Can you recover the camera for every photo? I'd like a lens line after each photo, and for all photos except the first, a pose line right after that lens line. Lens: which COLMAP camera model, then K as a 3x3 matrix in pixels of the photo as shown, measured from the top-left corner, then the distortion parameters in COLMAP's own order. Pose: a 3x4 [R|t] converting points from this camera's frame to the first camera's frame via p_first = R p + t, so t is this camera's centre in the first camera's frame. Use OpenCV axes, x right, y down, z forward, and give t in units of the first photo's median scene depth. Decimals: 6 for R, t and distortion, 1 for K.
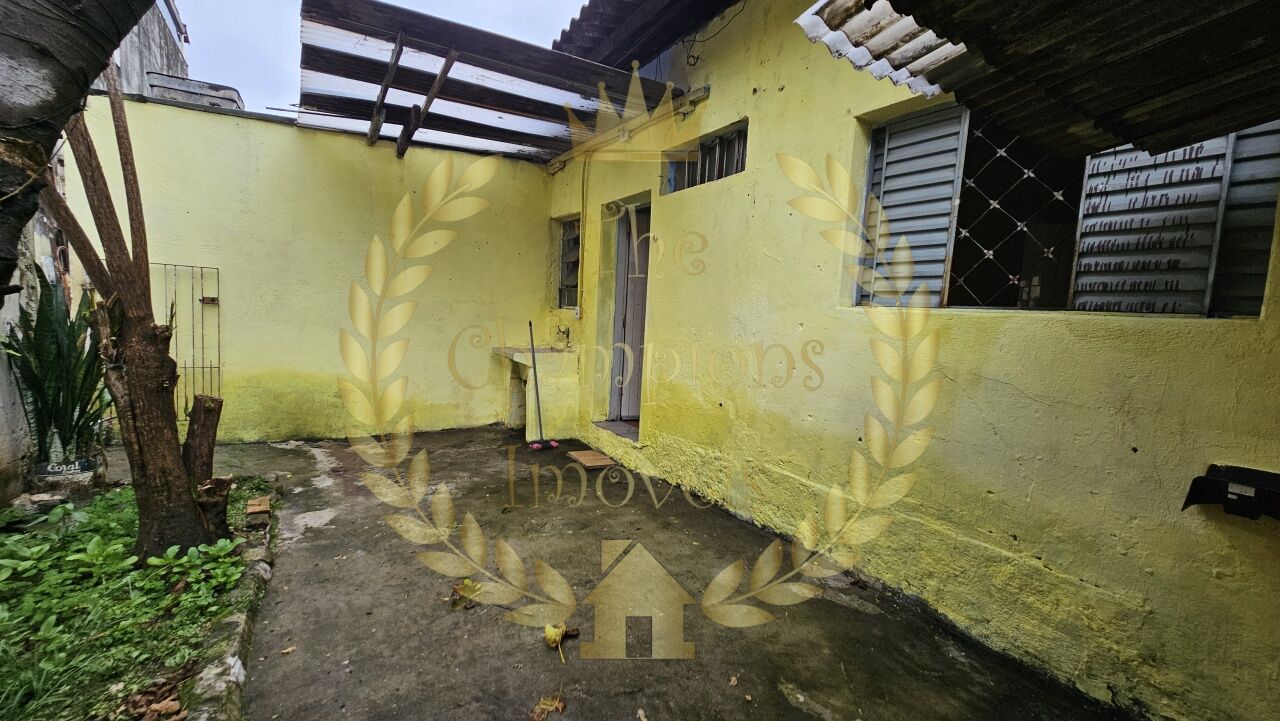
lens RADIAL K [[524.8, 0, 640.0], [0, 524.8, 360.5], [0, 0, 1]] dist [0.000403, 0.000000]
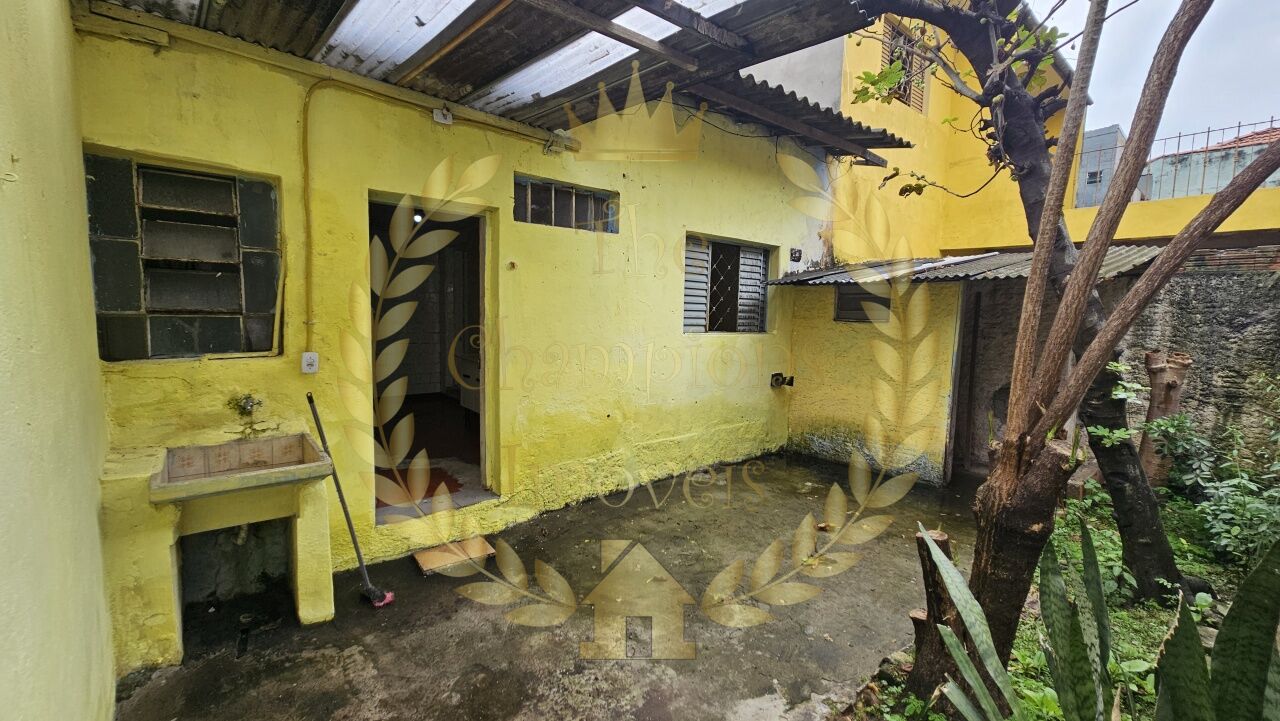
lens RADIAL K [[507.9, 0, 640.0], [0, 507.9, 360.5], [0, 0, 1]] dist [0.000266, 0.000005]
pose [[-0.113172, -0.152740, 0.981765, -1.273673], [0.061172, 0.985168, 0.160321, -0.293309], [-0.991691, 0.078200, -0.102150, 1.285654]]
